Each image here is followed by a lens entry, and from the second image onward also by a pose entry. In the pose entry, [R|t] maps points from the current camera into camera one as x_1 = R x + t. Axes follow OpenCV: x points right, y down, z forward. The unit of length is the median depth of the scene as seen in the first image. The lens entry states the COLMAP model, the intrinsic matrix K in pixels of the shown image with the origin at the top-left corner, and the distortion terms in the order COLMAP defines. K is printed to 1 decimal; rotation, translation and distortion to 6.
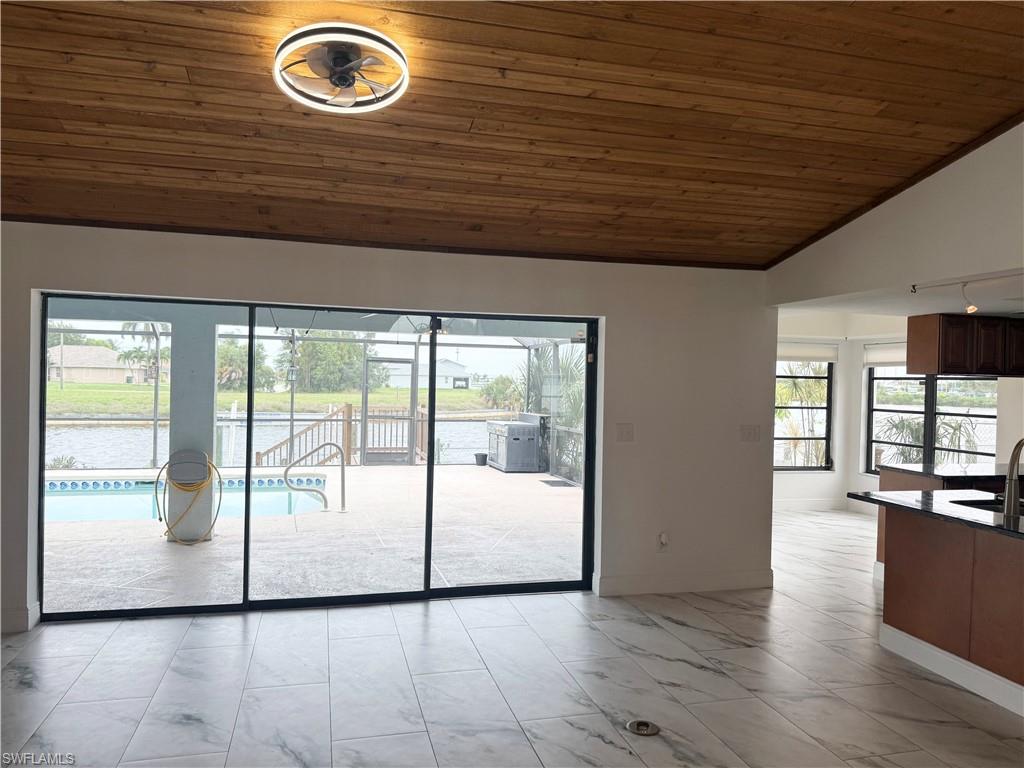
lens RADIAL K [[716.2, 0, 512.7], [0, 716.2, 390.7], [0, 0, 1]] dist [0.092825, -0.138828]
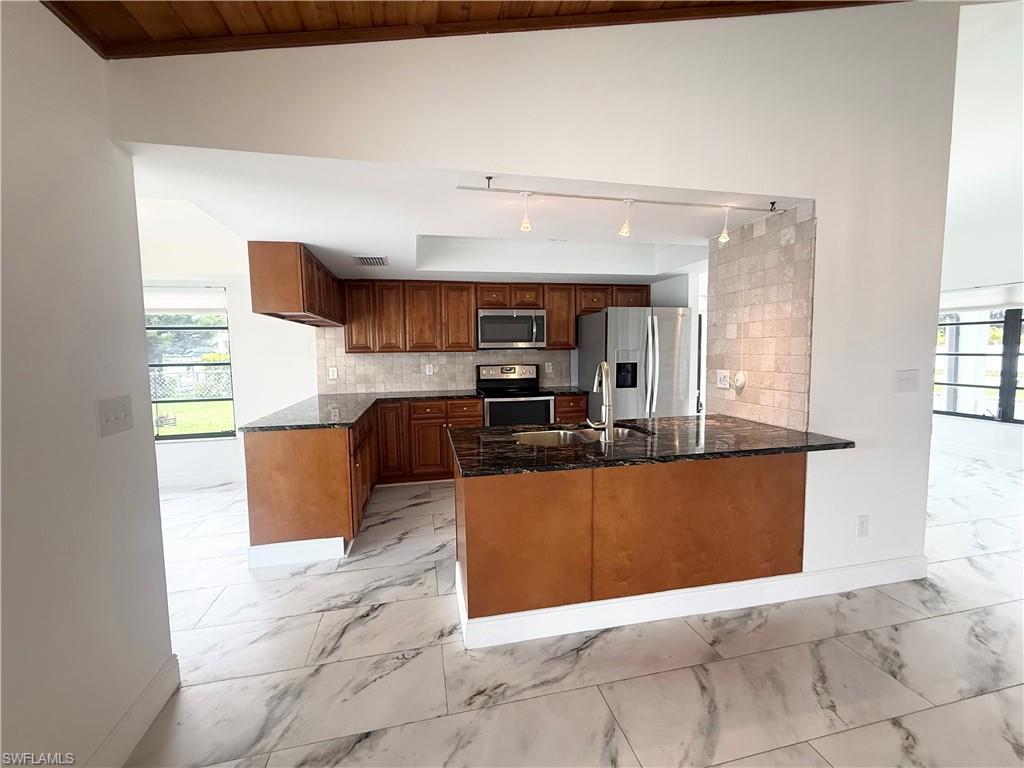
lens RADIAL K [[417.8, 0, 512.0], [0, 417.8, 384.0], [0, 0, 1]] dist [0.000149, 0.000424]
pose [[0.035146, -0.102754, 0.994086, 0.073083], [0.031234, 0.994327, 0.101674, 0.019001], [-0.998894, 0.027476, 0.038156, 0.752397]]
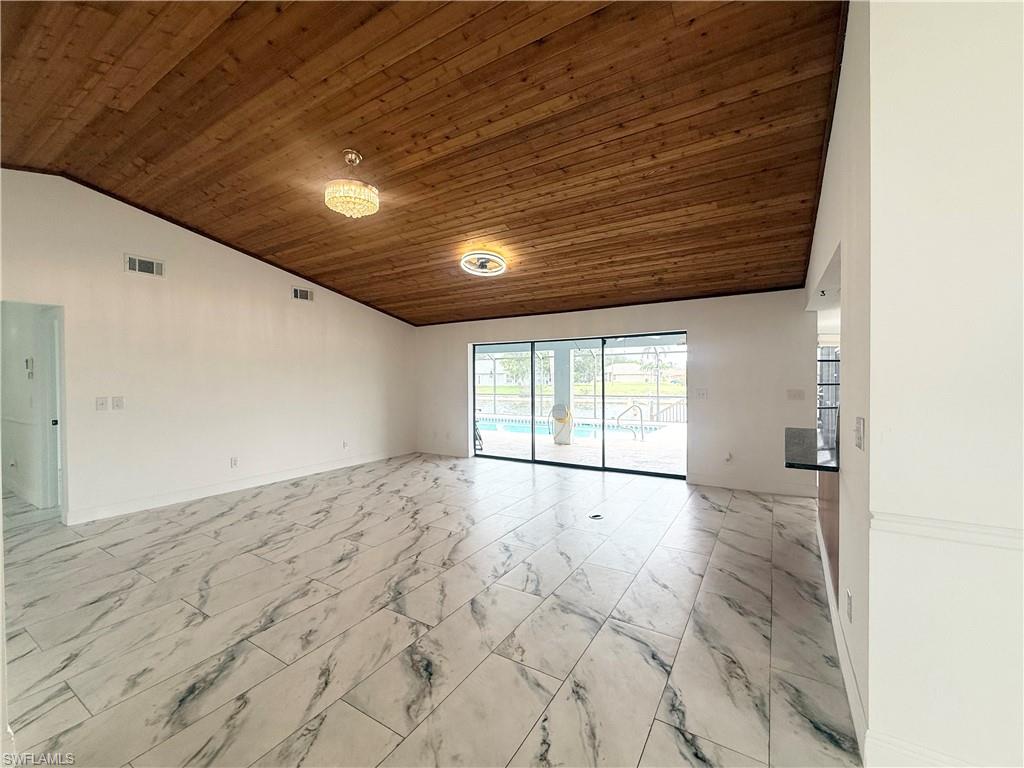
lens RADIAL K [[423.6, 0, 512.8], [0, 423.6, 384.9], [0, 0, 1]] dist [-0.000581, 0.000108]
pose [[0.687415, -0.015471, -0.726100, 0.582666], [0.013800, 0.999871, -0.008239, 0.037767], [0.726134, -0.004357, 0.687540, -0.057352]]
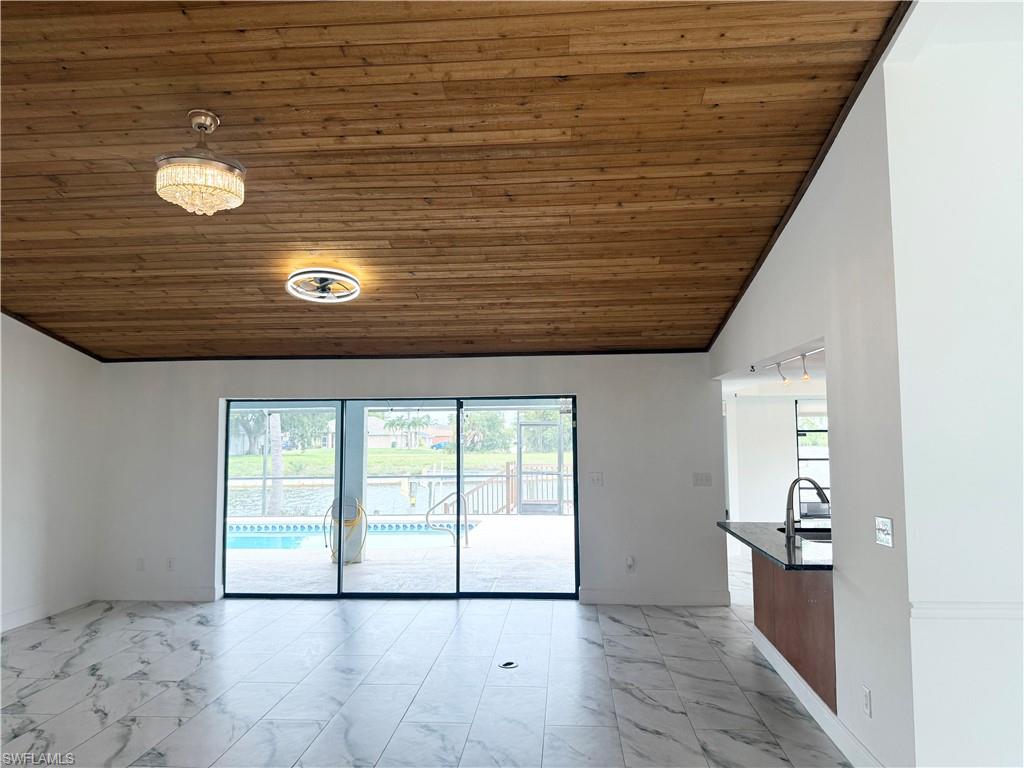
lens RADIAL K [[716.2, 0, 512.7], [0, 716.2, 390.7], [0, 0, 1]] dist [0.092825, -0.138828]
pose [[0.945049, -0.049696, -0.323129, 0.440250], [0.023470, 0.996142, -0.084560, 0.002669], [0.326084, 0.072330, 0.942570, -0.318921]]
